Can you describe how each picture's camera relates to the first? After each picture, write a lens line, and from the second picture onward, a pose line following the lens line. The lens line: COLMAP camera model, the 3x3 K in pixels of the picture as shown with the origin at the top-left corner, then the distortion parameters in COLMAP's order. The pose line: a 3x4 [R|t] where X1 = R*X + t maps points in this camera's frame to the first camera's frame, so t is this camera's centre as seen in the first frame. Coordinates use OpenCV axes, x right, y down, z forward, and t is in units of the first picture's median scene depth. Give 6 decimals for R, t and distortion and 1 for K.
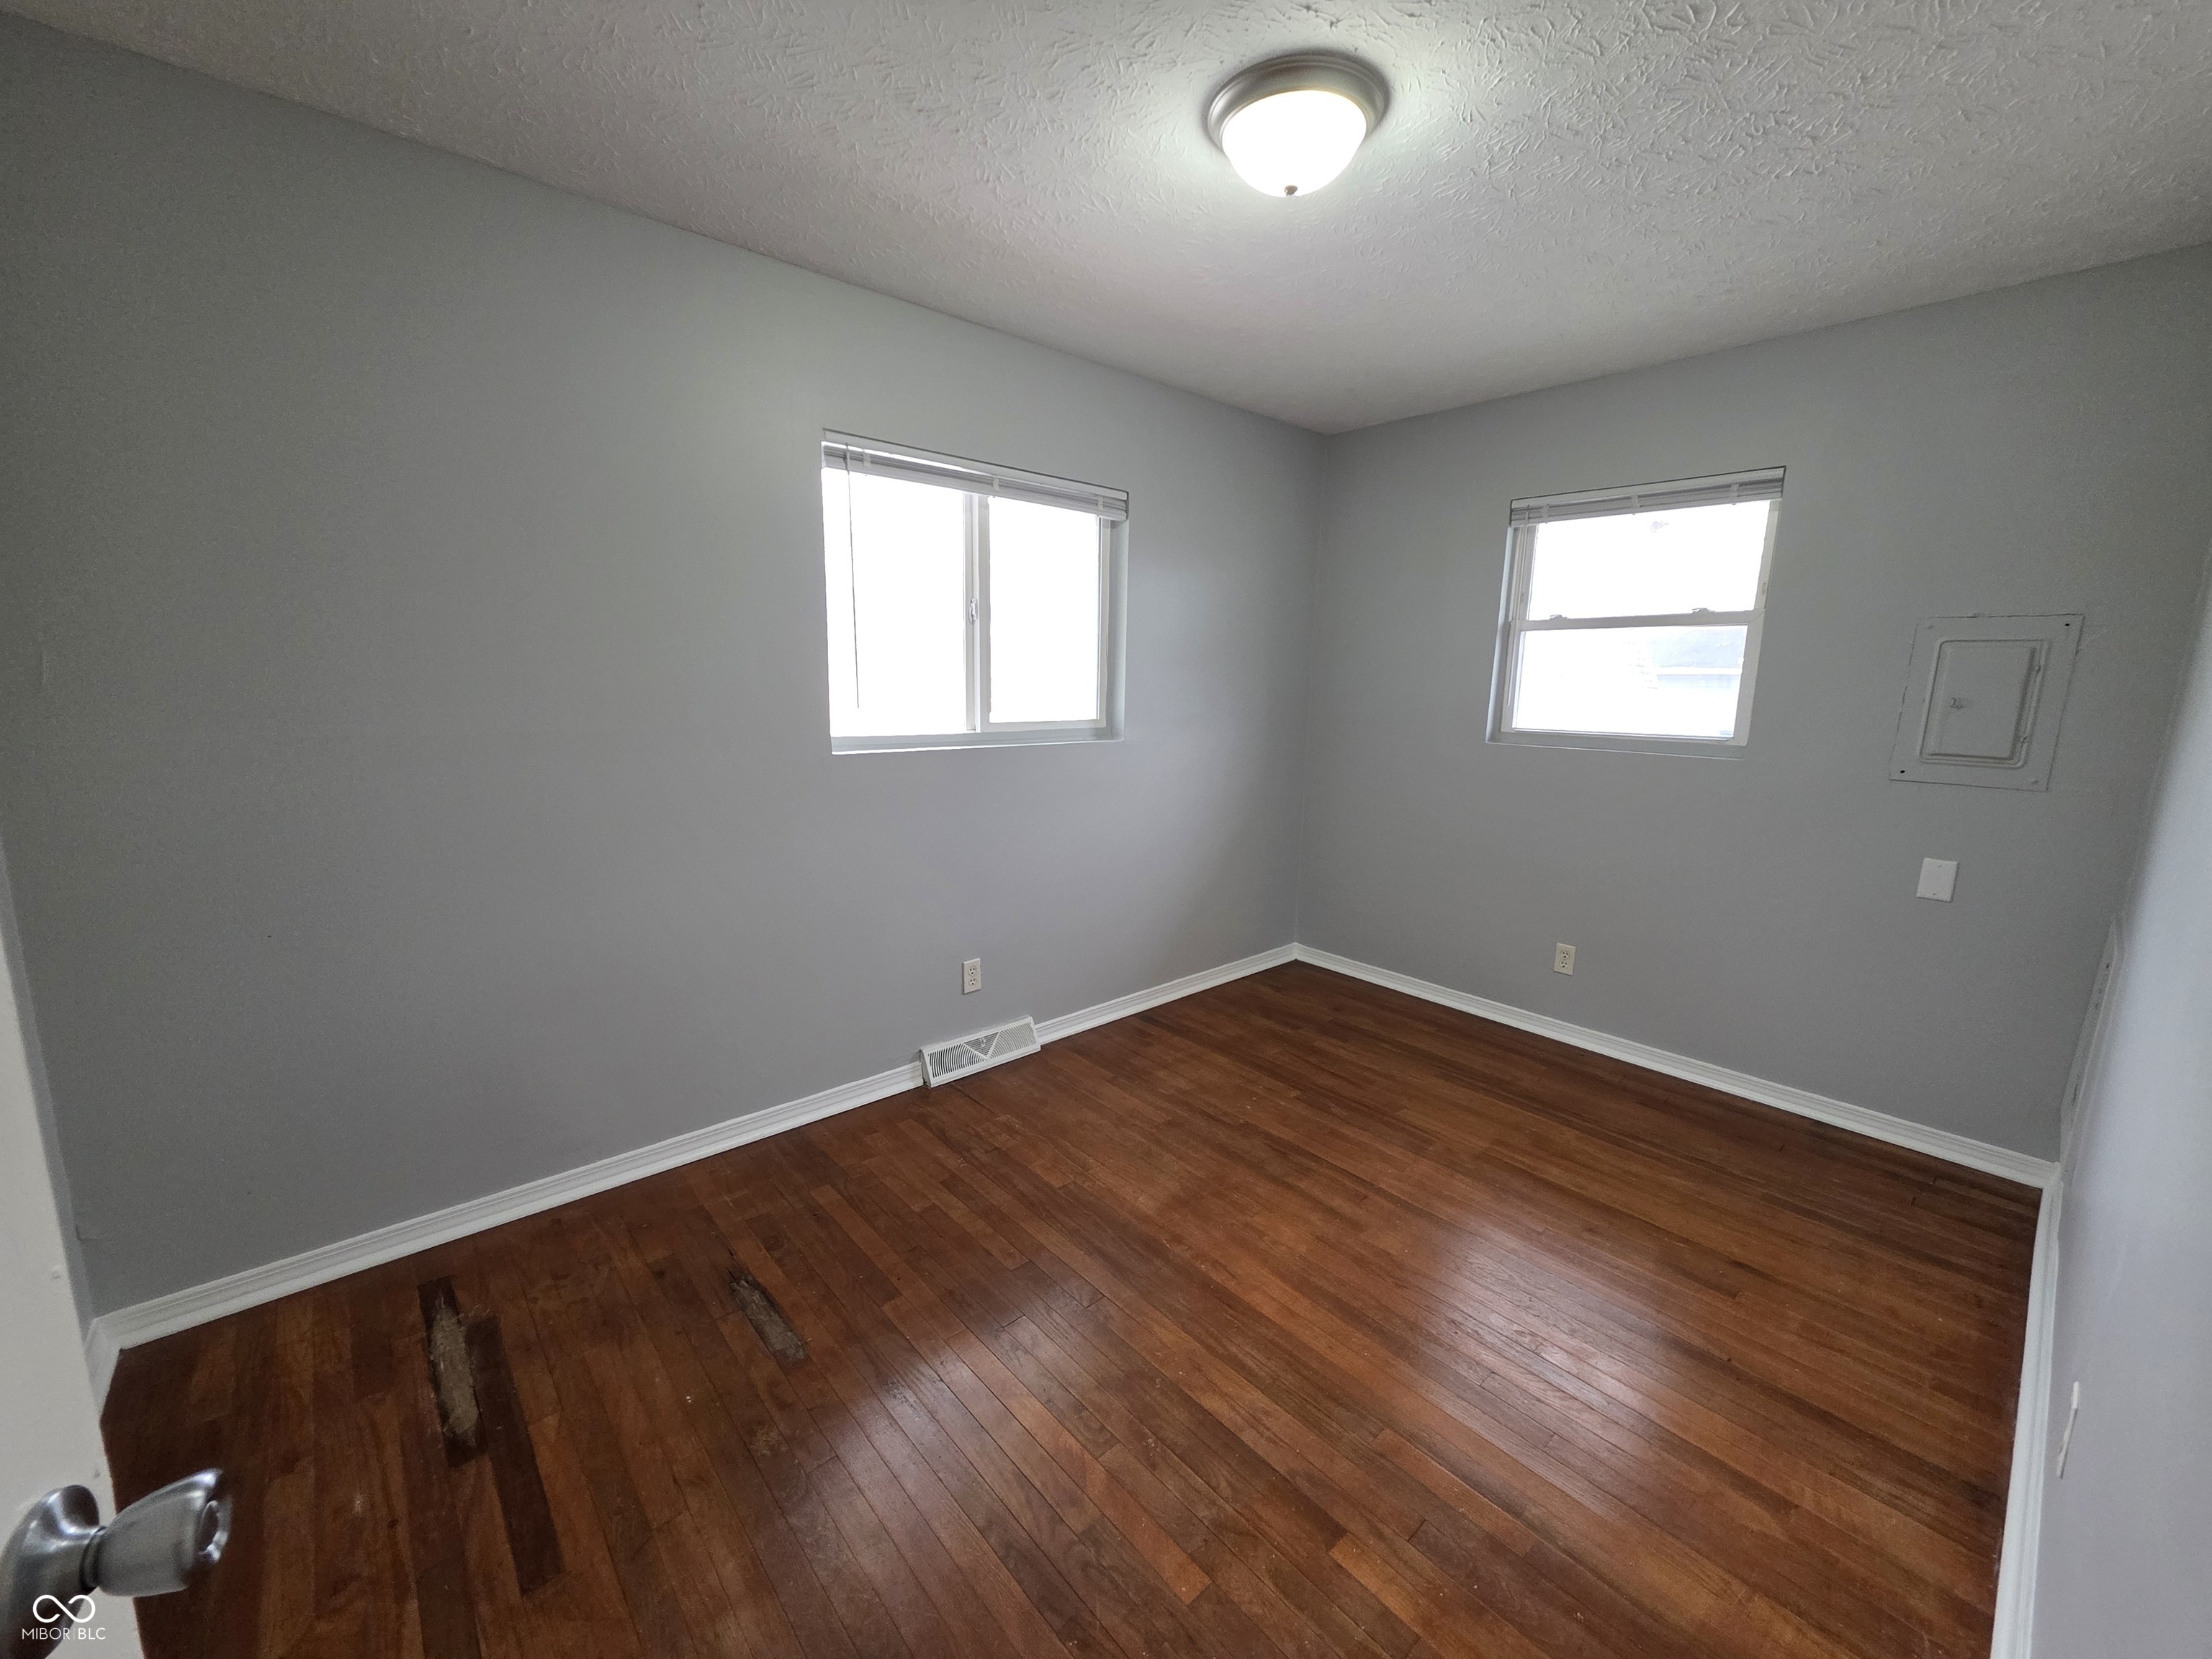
lens RADIAL K [[880.0, 0, 1109.1], [0, 880.0, 831.7], [0, 0, 1]] dist [0.001858, -0.000255]
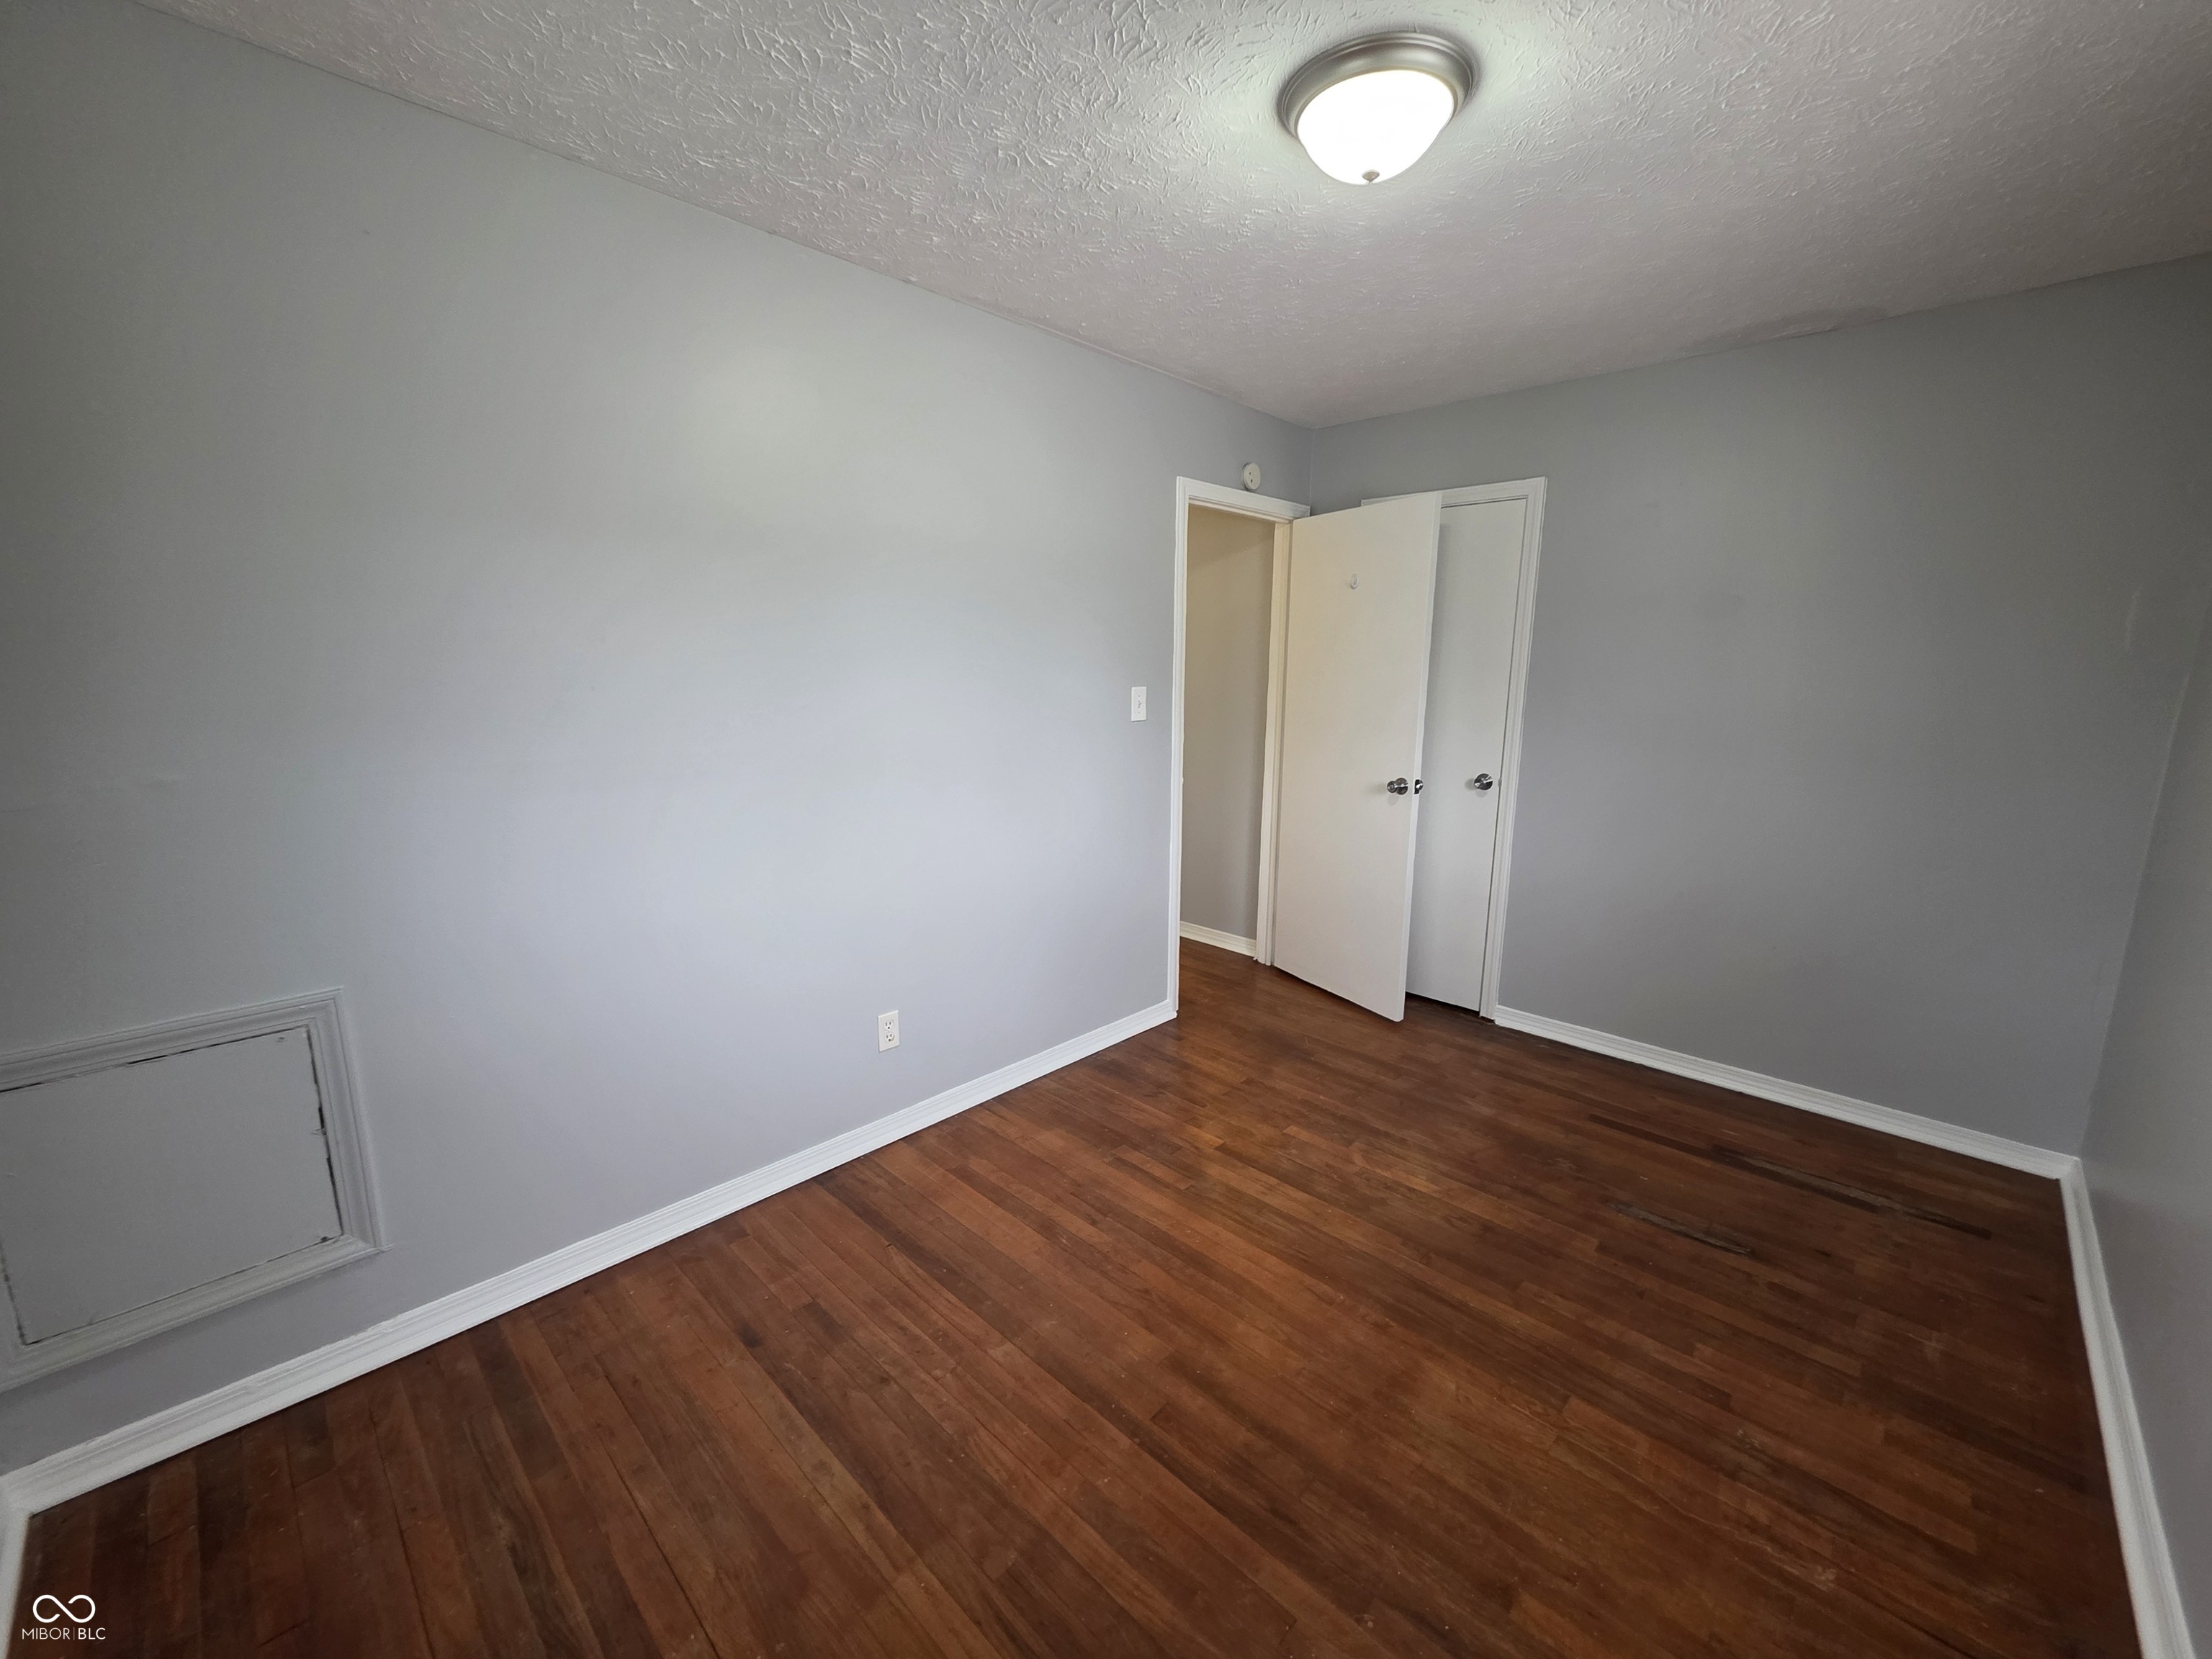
lens RADIAL K [[880.0, 0, 1107.6], [0, 880.0, 827.7], [0, 0, 1]] dist [0.001858, -0.000255]
pose [[-0.996672, -0.014754, -0.080171, 0.432519], [-0.042408, 0.933765, 0.355365, -0.312763], [0.069618, 0.357582, -0.931283, 1.634562]]
